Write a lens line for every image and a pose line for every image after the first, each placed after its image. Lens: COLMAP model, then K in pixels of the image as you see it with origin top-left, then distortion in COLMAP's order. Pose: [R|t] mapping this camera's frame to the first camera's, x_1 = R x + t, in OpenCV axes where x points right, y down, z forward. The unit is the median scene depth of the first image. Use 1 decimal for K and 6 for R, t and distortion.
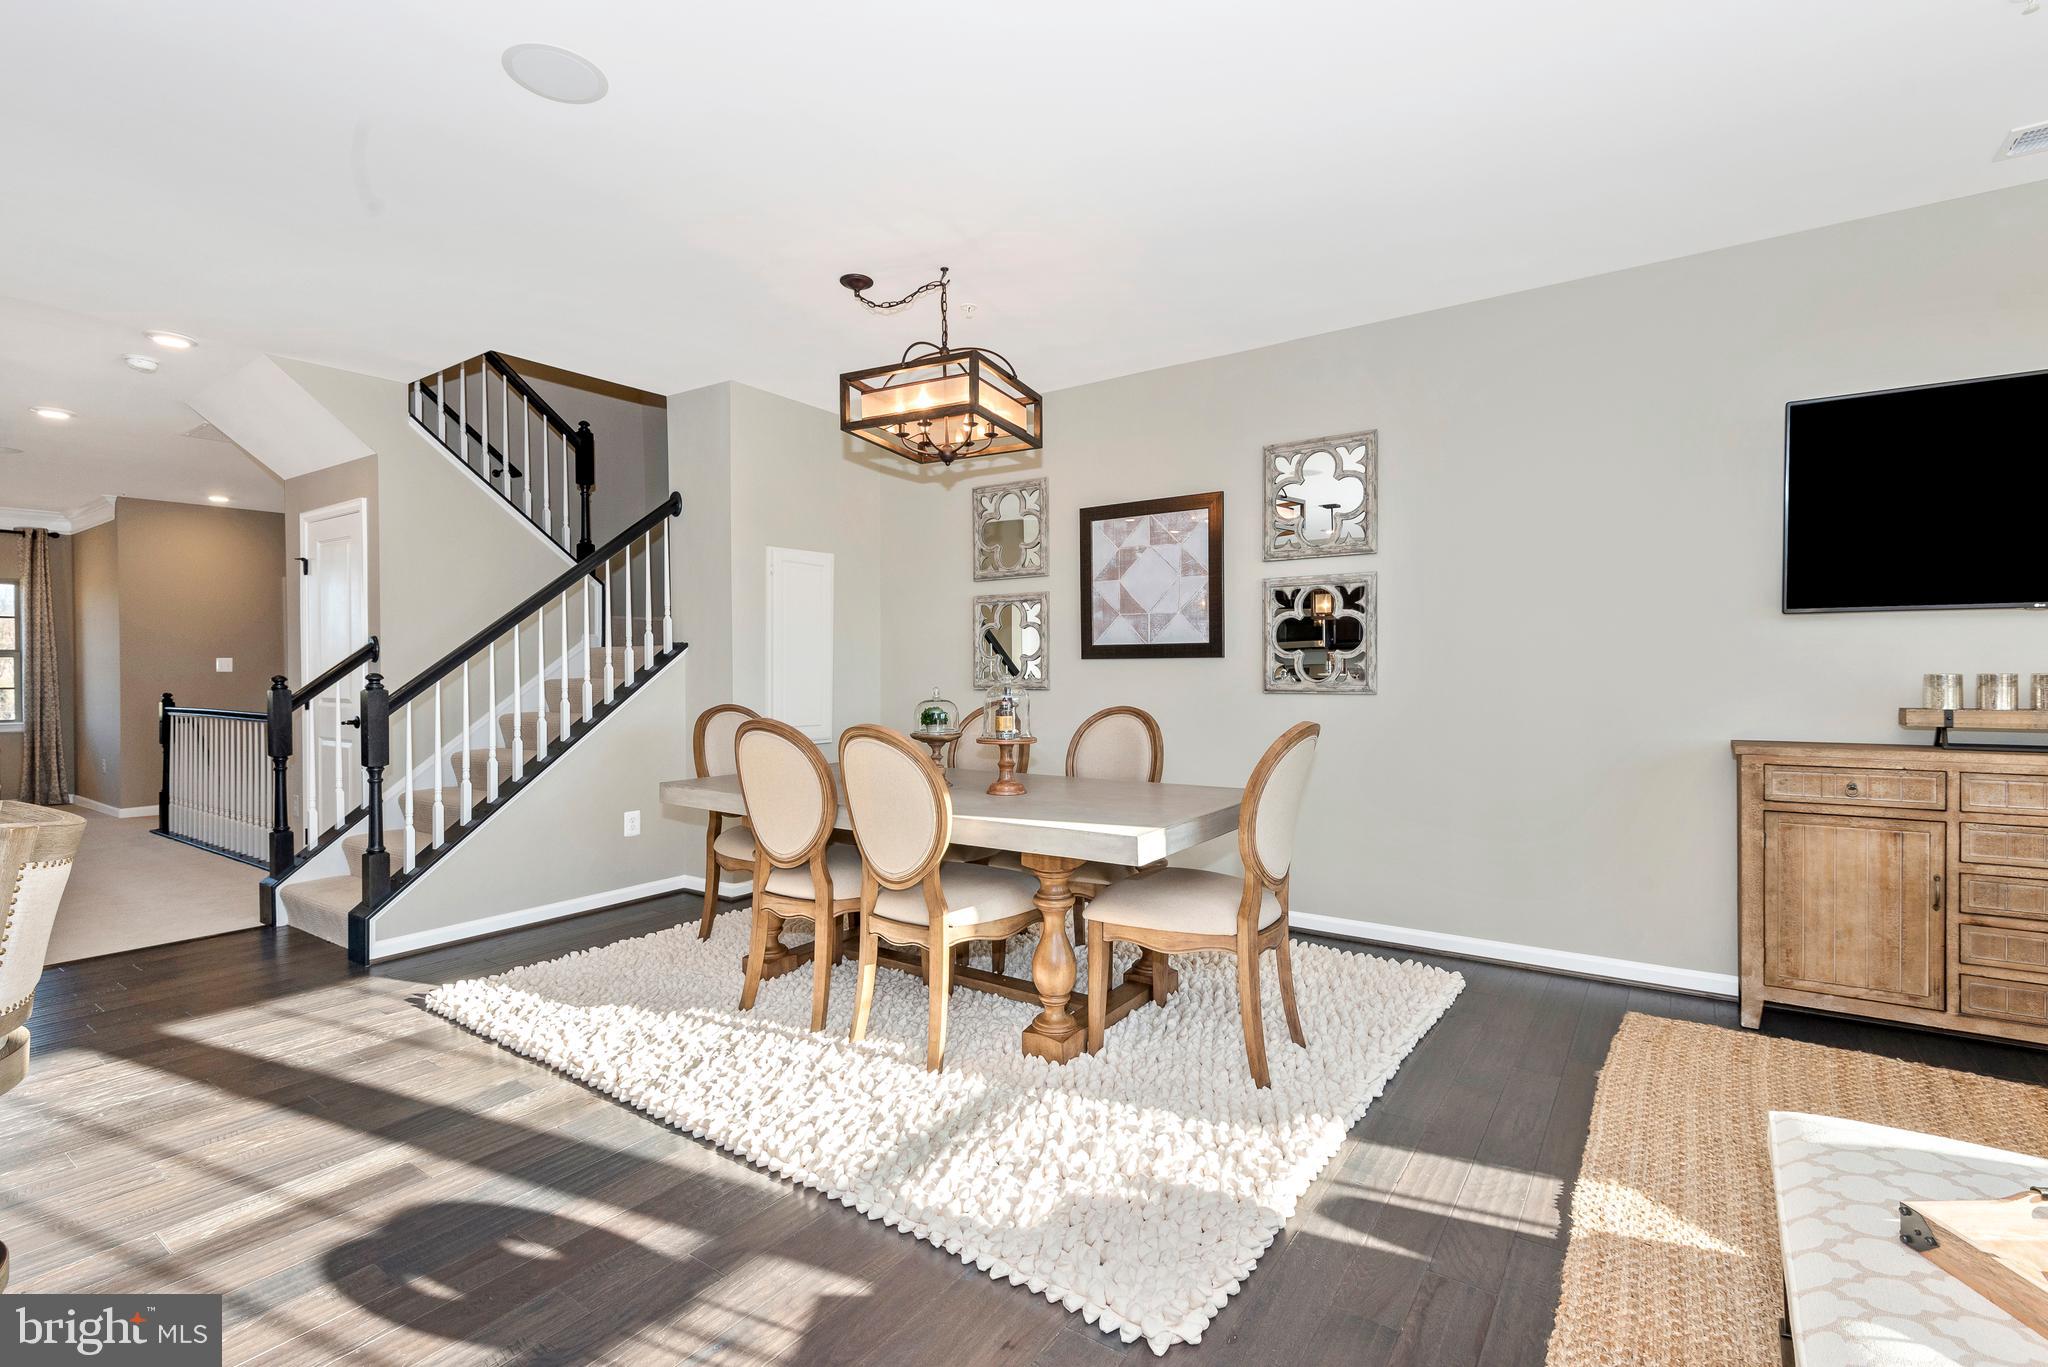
lens RADIAL K [[923.0, 0, 1024.0], [0, 923.0, 683.5], [0, 0, 1]] dist [0.022094, -0.015124]
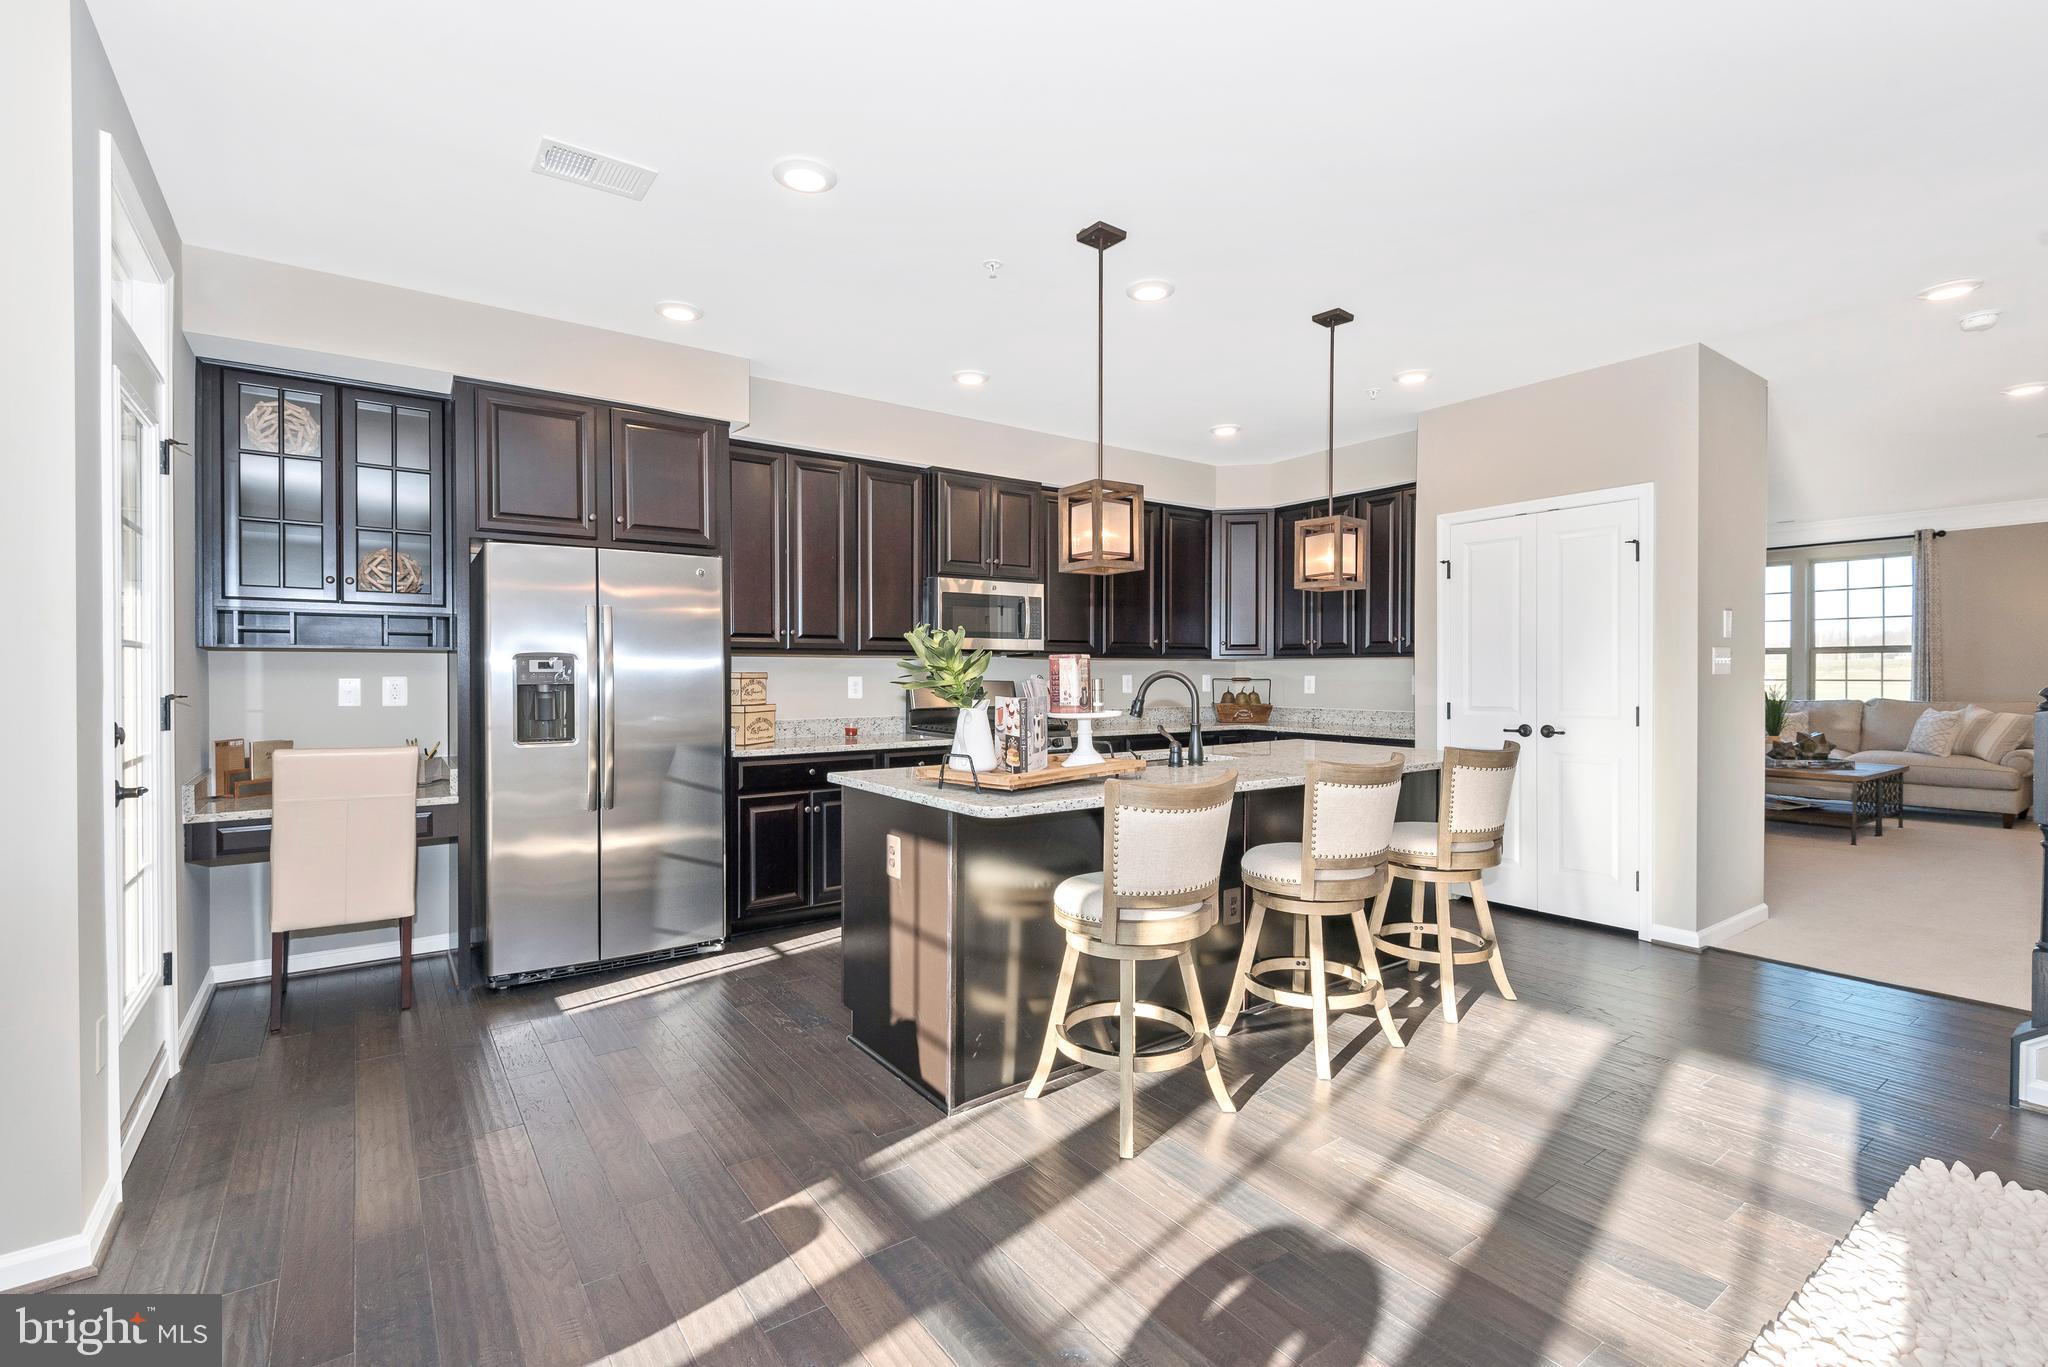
lens RADIAL K [[912.0, 0, 1015.0], [0, 912.0, 679.3], [0, 0, 1]] dist [0.022594, -0.019132]
pose [[-0.330487, 0.014585, -0.943698, 0.196260], [-0.010545, 0.999761, 0.019144, -0.022937], [0.943752, 0.016278, -0.330255, 0.541179]]
